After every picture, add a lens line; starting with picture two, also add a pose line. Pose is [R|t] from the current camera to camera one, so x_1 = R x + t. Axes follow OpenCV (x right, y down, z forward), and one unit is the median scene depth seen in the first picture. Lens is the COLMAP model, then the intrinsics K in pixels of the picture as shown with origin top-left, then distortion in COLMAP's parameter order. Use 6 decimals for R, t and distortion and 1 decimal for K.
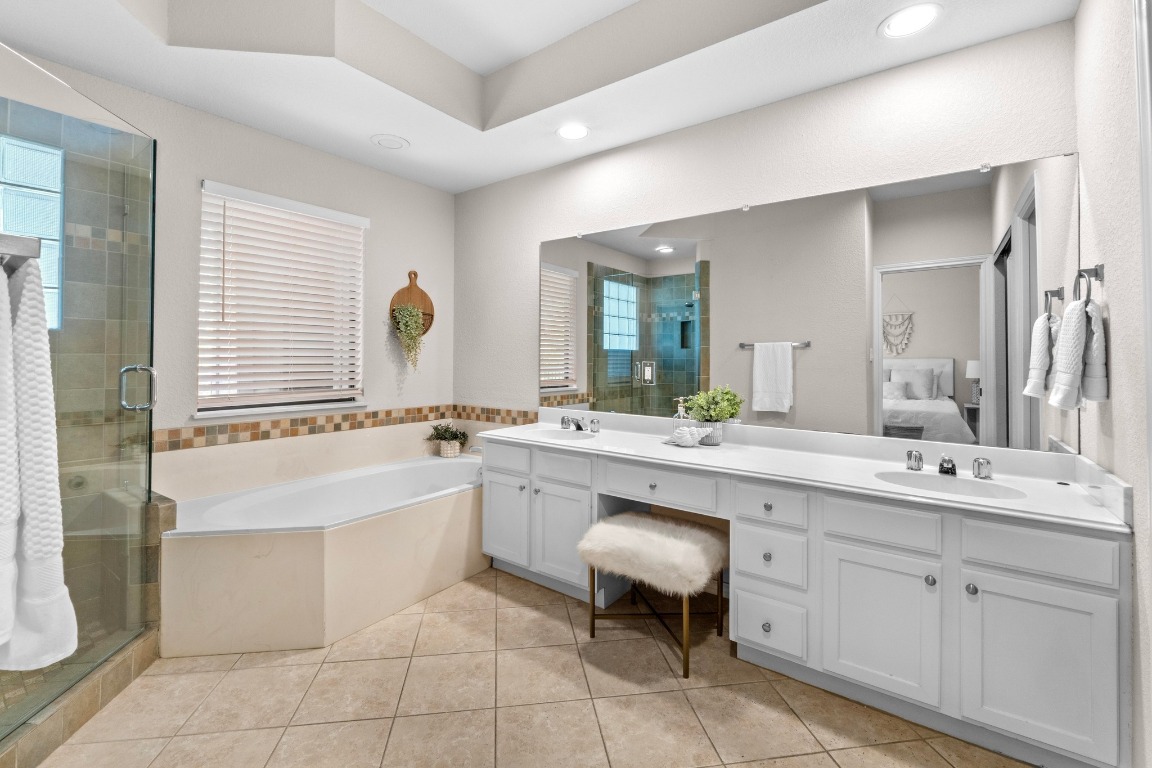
lens RADIAL K [[493.8, 0, 571.6], [0, 493.8, 363.3], [0, 0, 1]] dist [-0.005586, 0.000063]
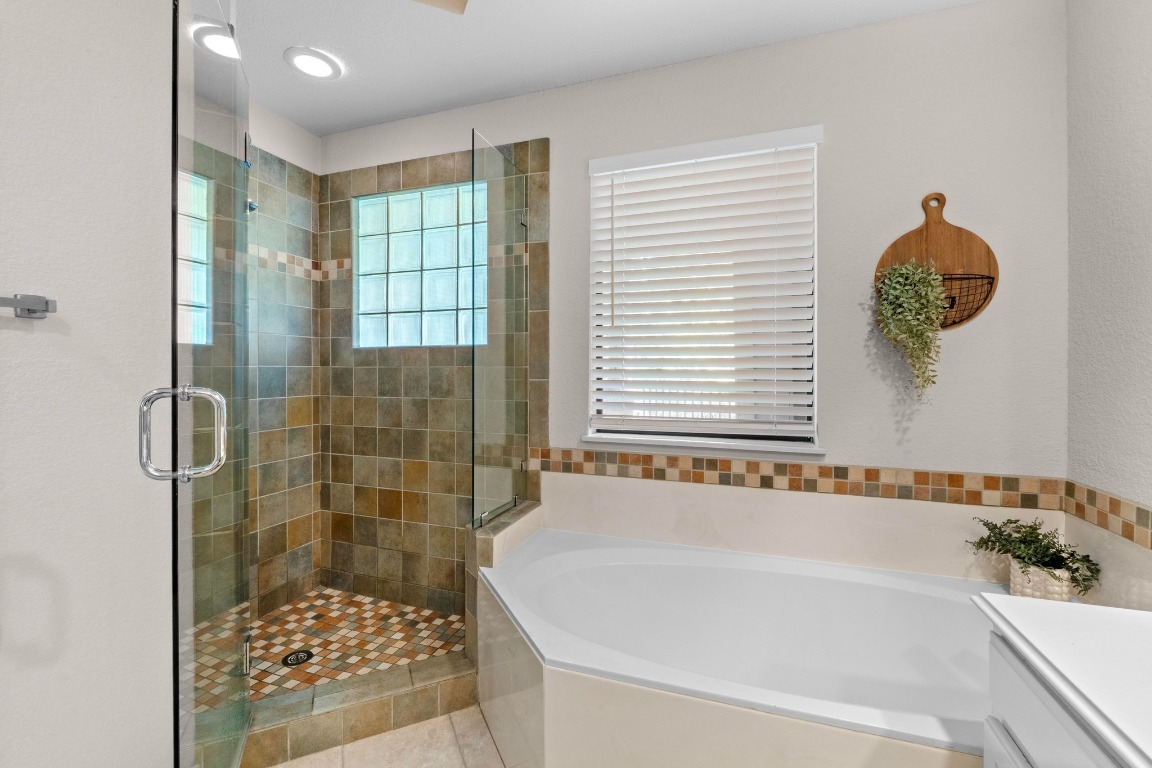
lens RADIAL K [[484.5, 0, 575.9], [0, 484.5, 376.7], [0, 0, 1]] dist [-0.001420, -0.000386]
pose [[0.302481, 0.006164, -0.953135, 0.033199], [-0.012536, 0.999918, 0.002488, -0.001792], [0.953073, 0.011196, 0.302534, 0.553287]]
